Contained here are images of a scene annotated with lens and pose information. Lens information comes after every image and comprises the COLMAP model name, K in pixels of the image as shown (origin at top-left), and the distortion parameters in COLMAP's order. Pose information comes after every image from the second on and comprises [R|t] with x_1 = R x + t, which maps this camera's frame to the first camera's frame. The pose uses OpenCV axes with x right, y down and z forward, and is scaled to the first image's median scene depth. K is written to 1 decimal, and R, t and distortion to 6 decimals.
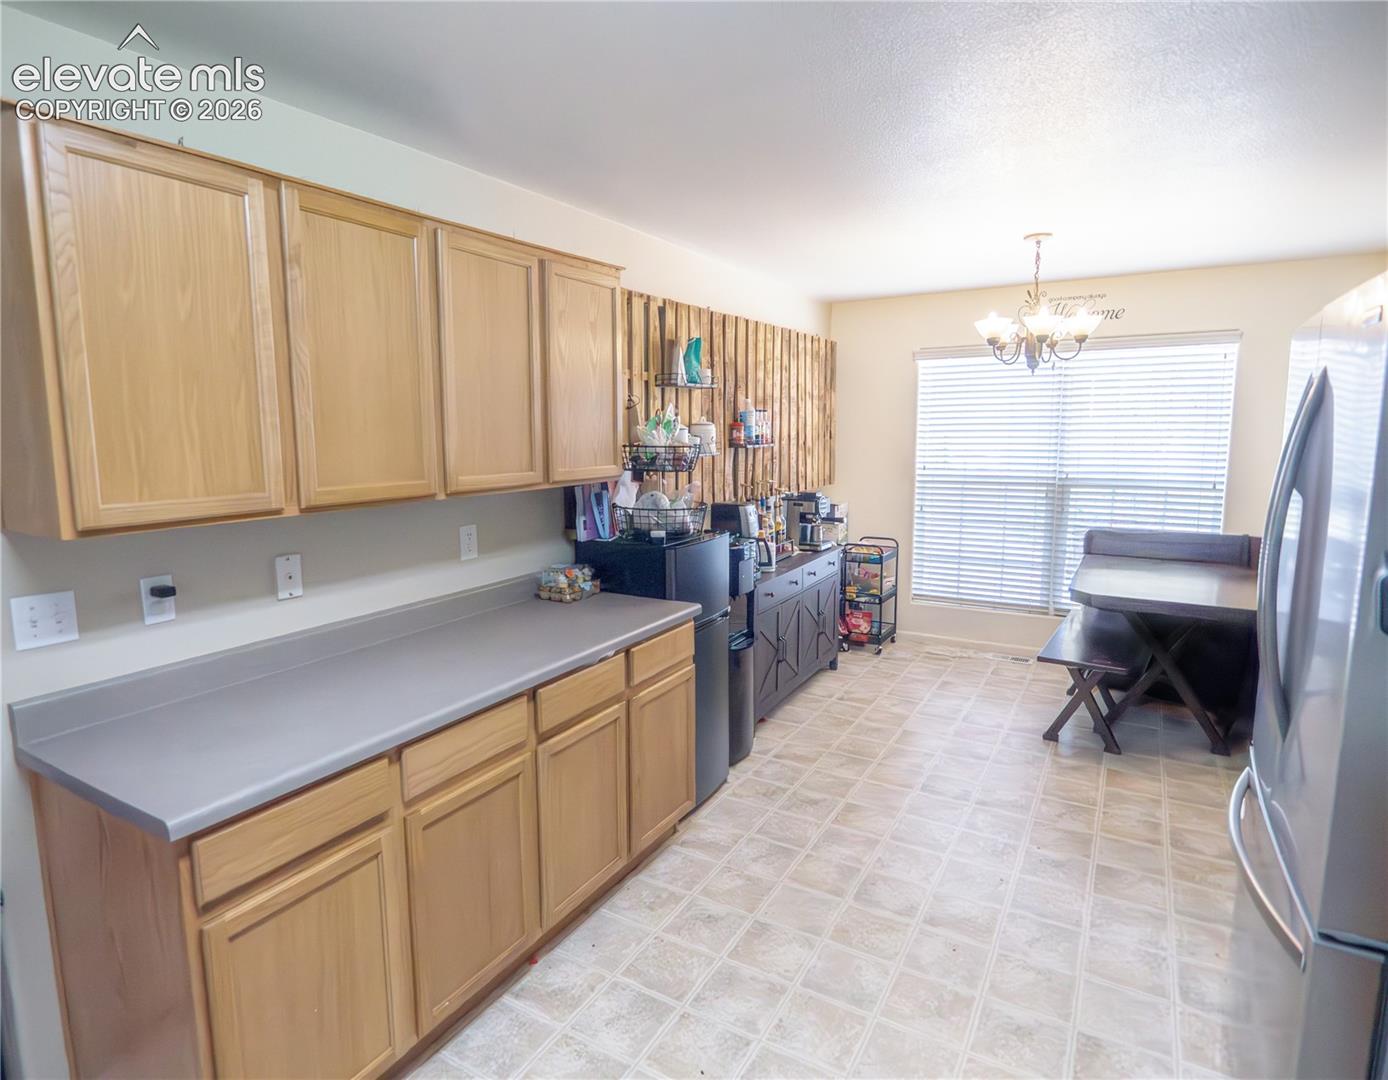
lens RADIAL K [[790.7, 0, 687.6], [0, 790.7, 536.3], [0, 0, 1]] dist [-0.003820, 0.000075]
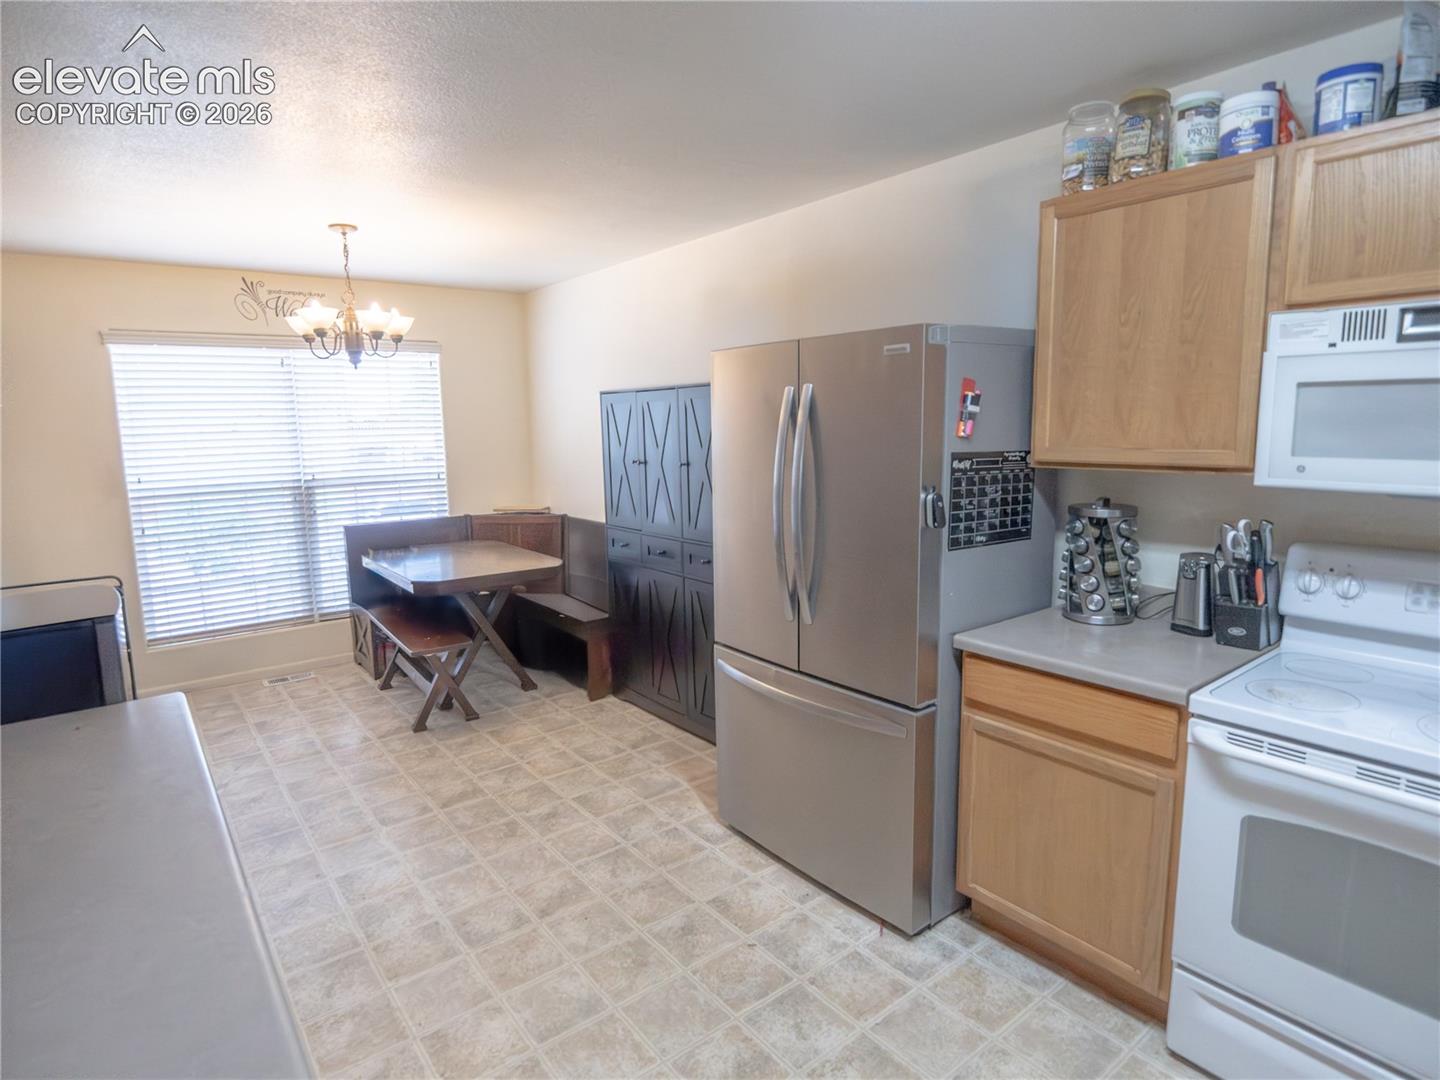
lens RADIAL K [[780.9, 0, 707.9], [0, 780.9, 536.8], [0, 0, 1]] dist [-0.003182, -0.000908]
pose [[0.376582, -0.140046, 0.915736, -0.241373], [0.143236, 0.985422, 0.091799, -0.024405], [-0.915243, 0.096596, 0.391152, 0.198921]]
